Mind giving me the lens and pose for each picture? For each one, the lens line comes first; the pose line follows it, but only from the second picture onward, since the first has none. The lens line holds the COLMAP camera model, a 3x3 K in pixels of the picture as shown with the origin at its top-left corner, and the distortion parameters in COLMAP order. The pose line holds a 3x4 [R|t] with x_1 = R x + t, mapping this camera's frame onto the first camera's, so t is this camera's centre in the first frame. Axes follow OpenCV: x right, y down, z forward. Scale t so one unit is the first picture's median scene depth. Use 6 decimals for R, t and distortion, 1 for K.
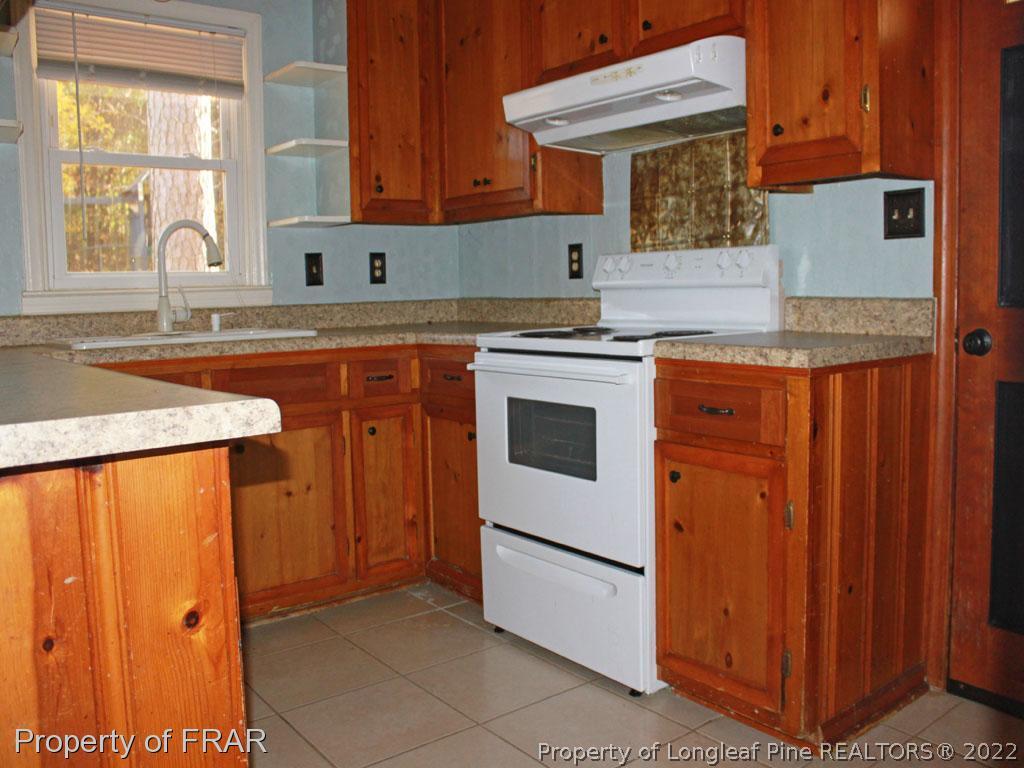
lens RADIAL K [[858.5, 0, 521.3], [0, 858.5, 384.5], [0, 0, 1]] dist [-0.130866, 0.066445]
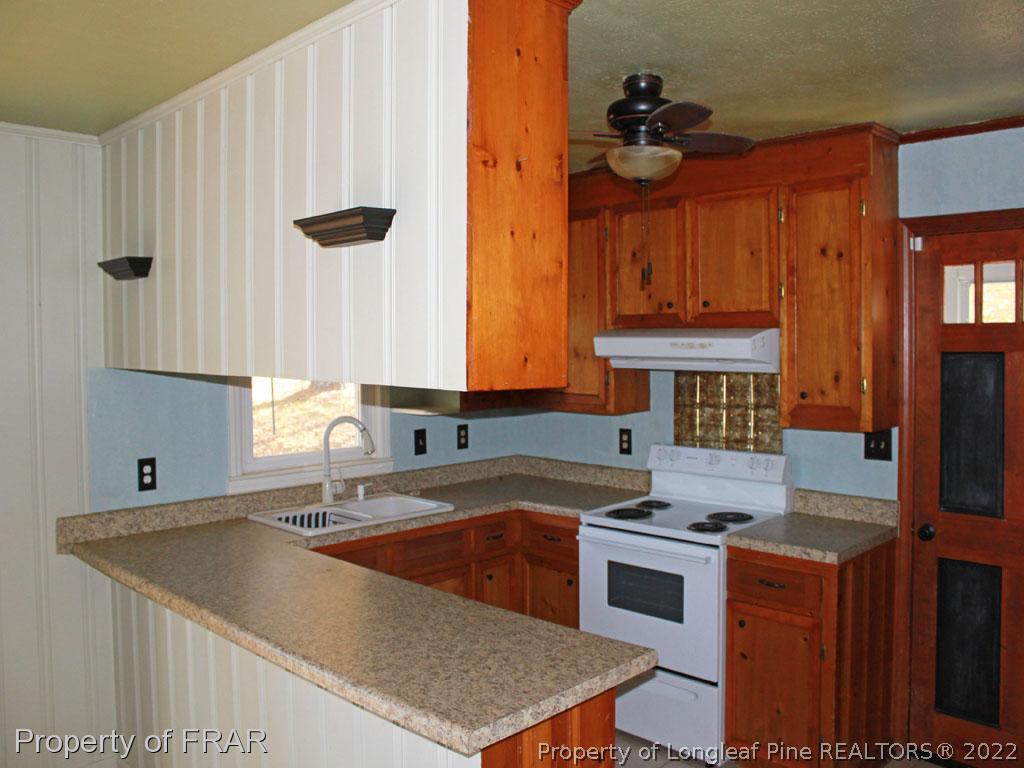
lens RADIAL K [[858.5, 0, 512.7], [0, 858.5, 376.8], [0, 0, 1]] dist [-0.130866, 0.066445]
pose [[0.993030, 0.010164, 0.117425, -0.332321], [-0.001962, 0.997562, -0.069753, -0.184407], [-0.117847, 0.069036, 0.990629, -0.391760]]
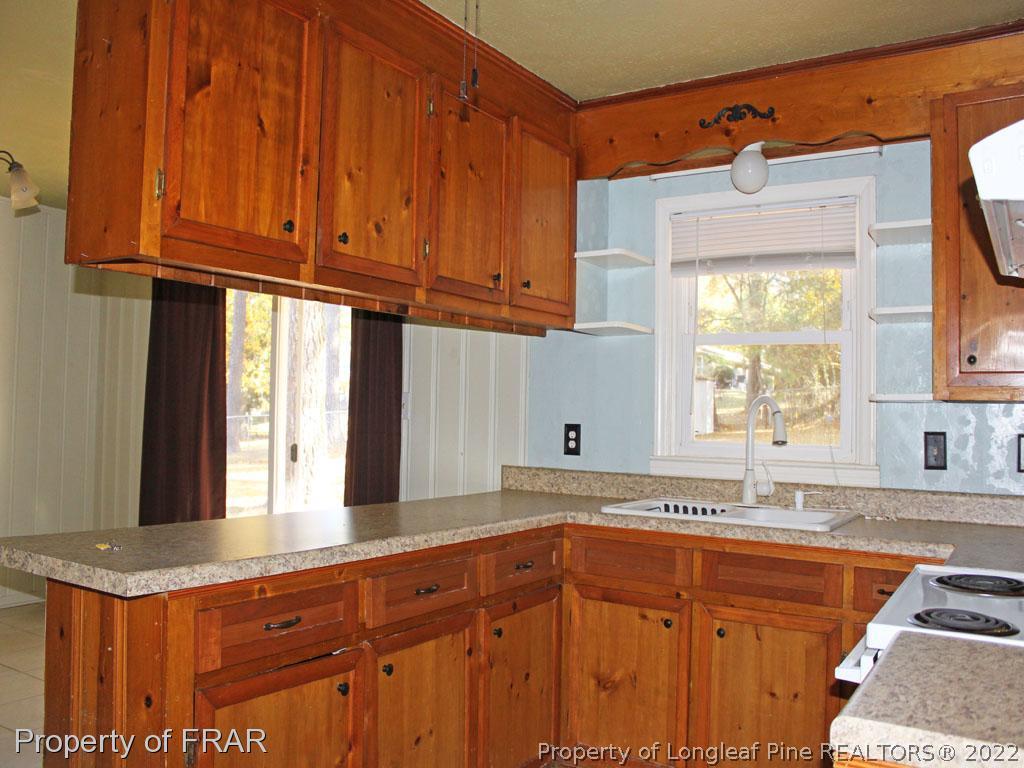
lens RADIAL K [[858.5, 0, 512.8], [0, 858.5, 389.4], [0, 0, 1]] dist [-0.130866, 0.066445]
pose [[0.320585, 0.005023, -0.947206, 0.532250], [-0.134203, 0.990139, -0.040170, -0.135238], [0.937665, 0.139996, 0.318098, 0.417185]]
